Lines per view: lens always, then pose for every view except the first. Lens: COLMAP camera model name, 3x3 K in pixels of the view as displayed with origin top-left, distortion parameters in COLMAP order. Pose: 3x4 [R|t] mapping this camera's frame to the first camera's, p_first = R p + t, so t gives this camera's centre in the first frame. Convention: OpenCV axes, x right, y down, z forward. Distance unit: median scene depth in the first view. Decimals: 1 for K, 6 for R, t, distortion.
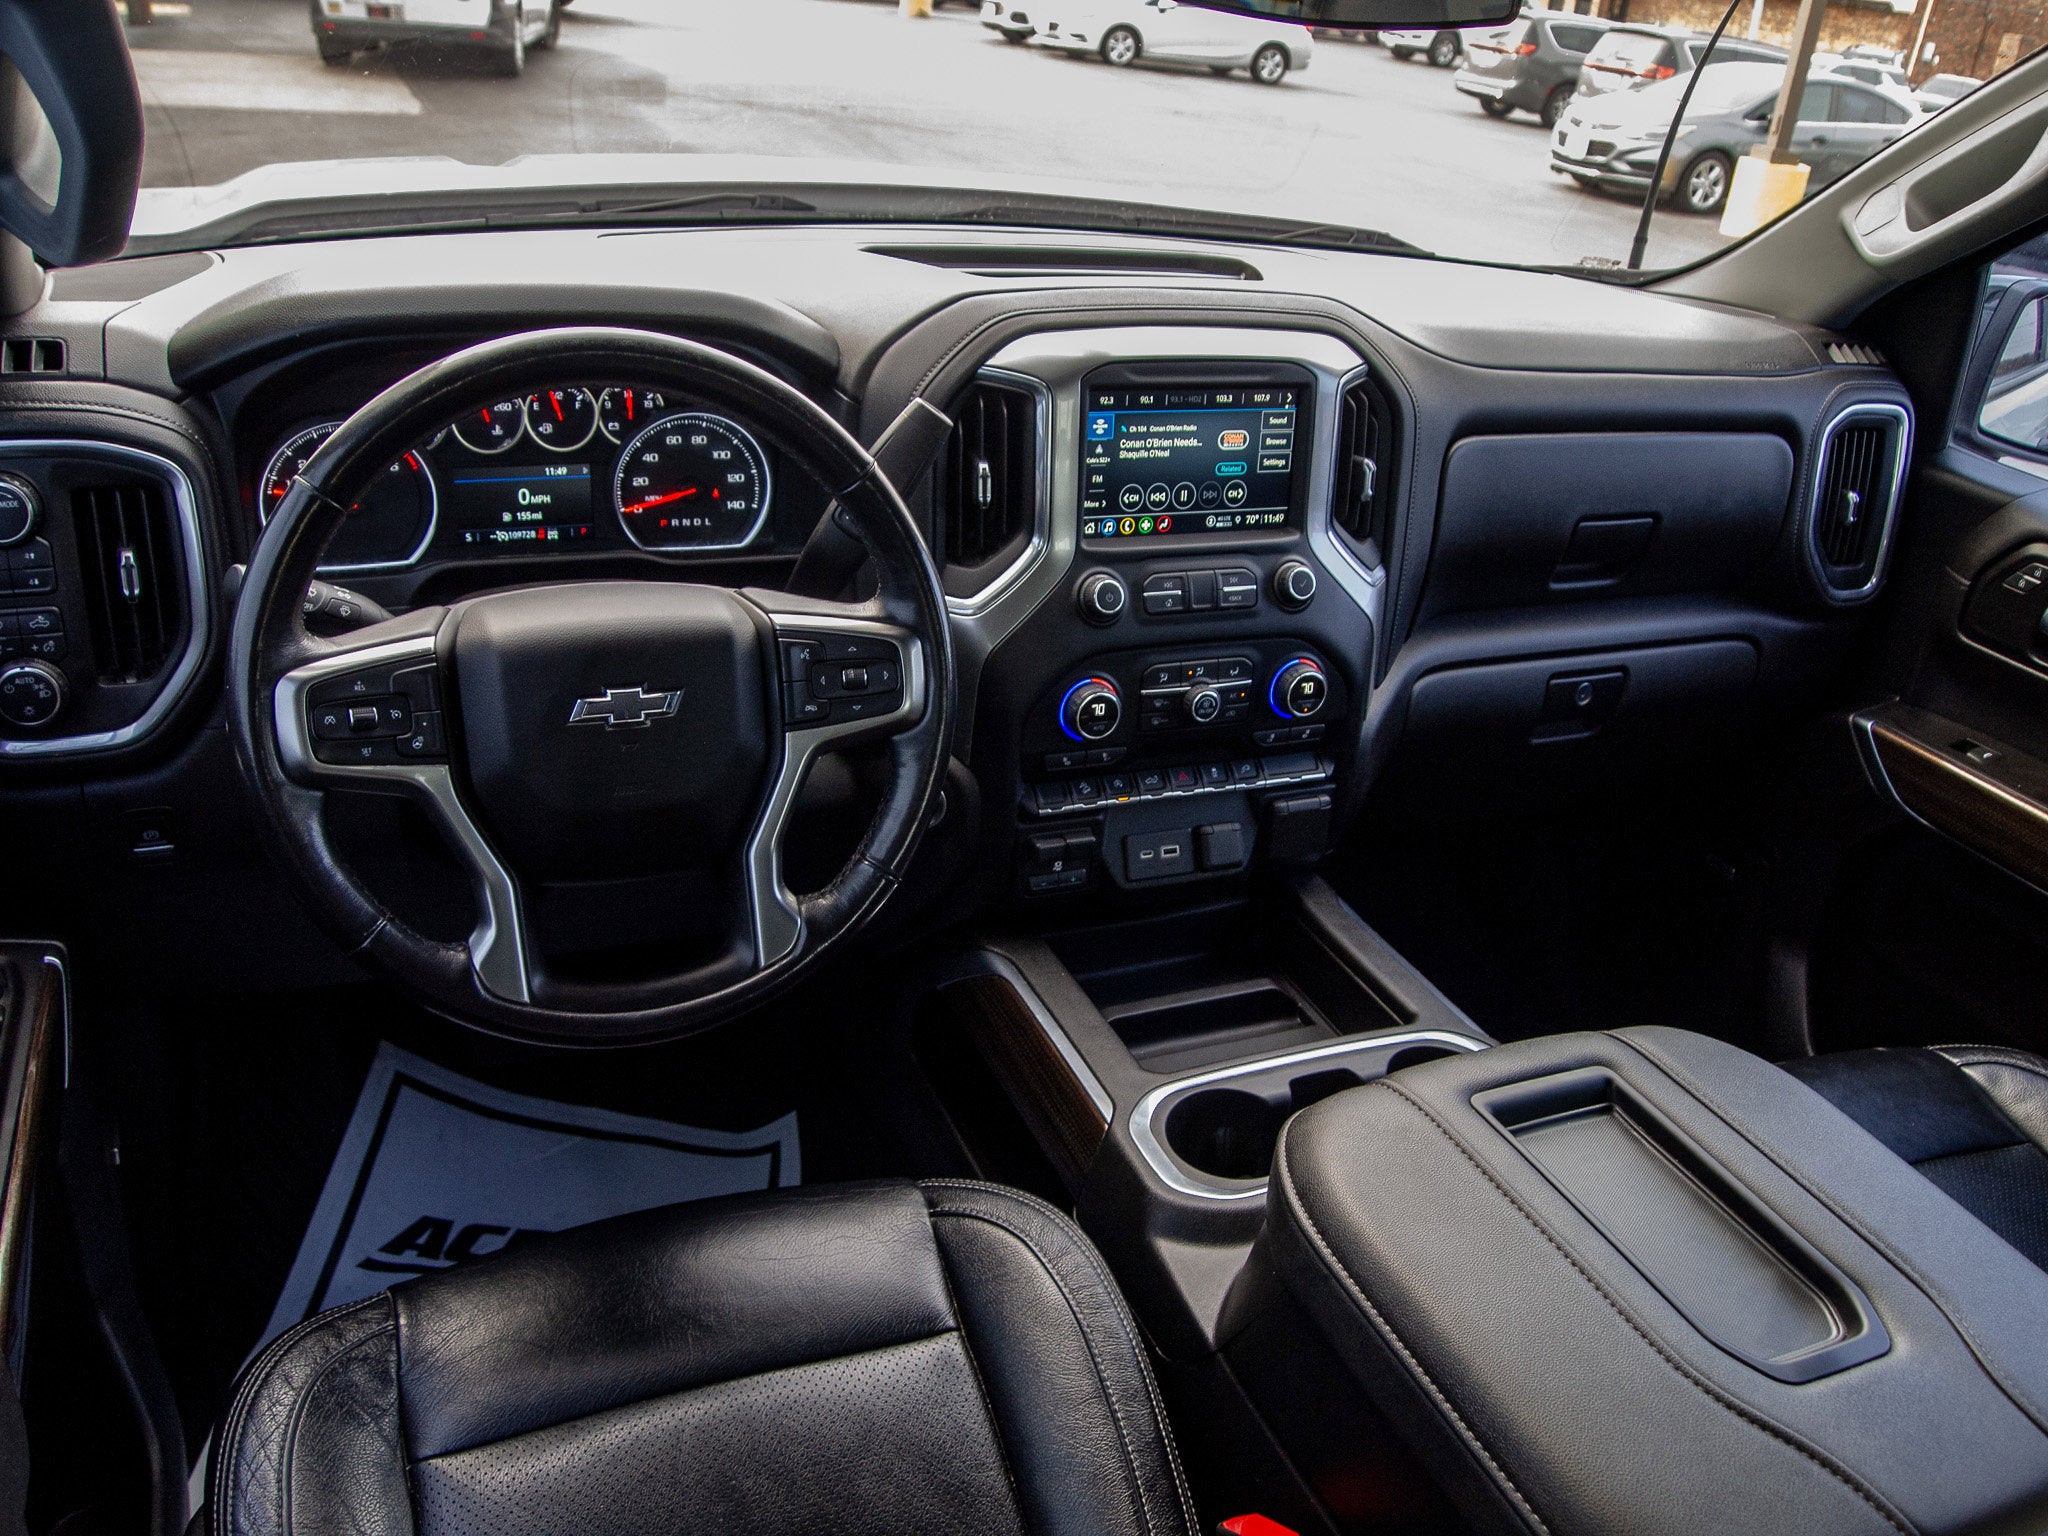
lens RADIAL K [[1662.7, 0, 1024.0], [0, 1662.7, 768.0], [0, 0, 1]] dist [-0.053359, -0.000815]
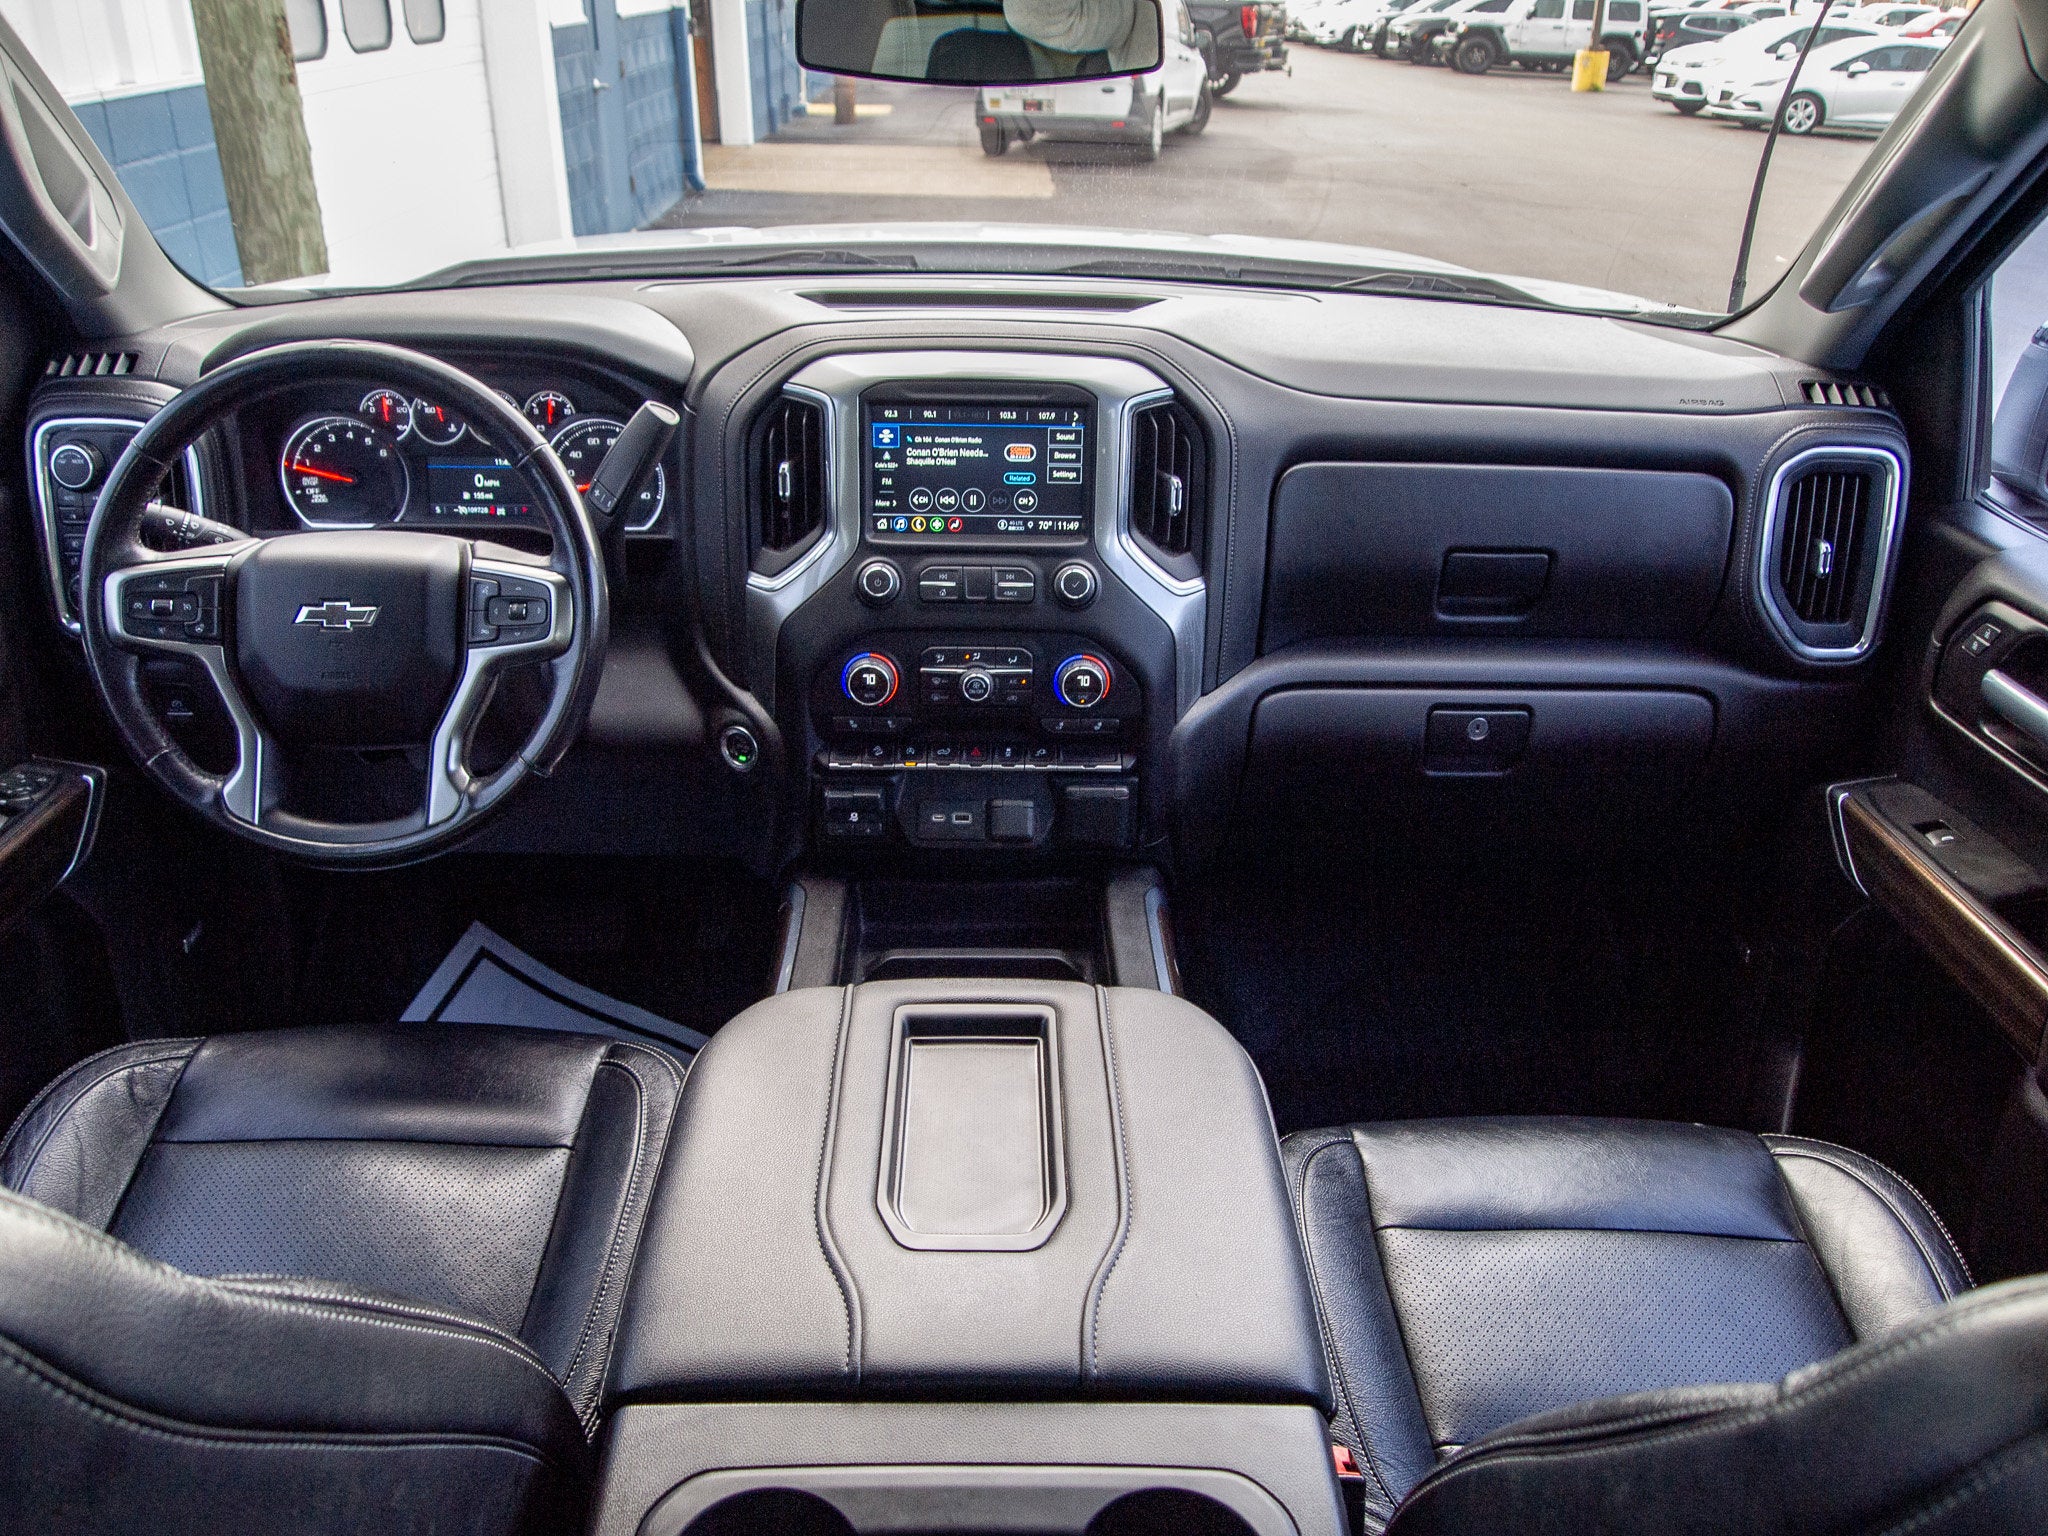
lens RADIAL K [[1662.7, 0, 1024.0], [0, 1662.7, 768.0], [0, 0, 1]] dist [-0.053359, -0.000815]
pose [[0.922874, 0.095547, -0.373061, 0.562909], [-0.111860, 0.993474, -0.022271, 0.038332], [0.368499, 0.062284, 0.927540, -0.026375]]
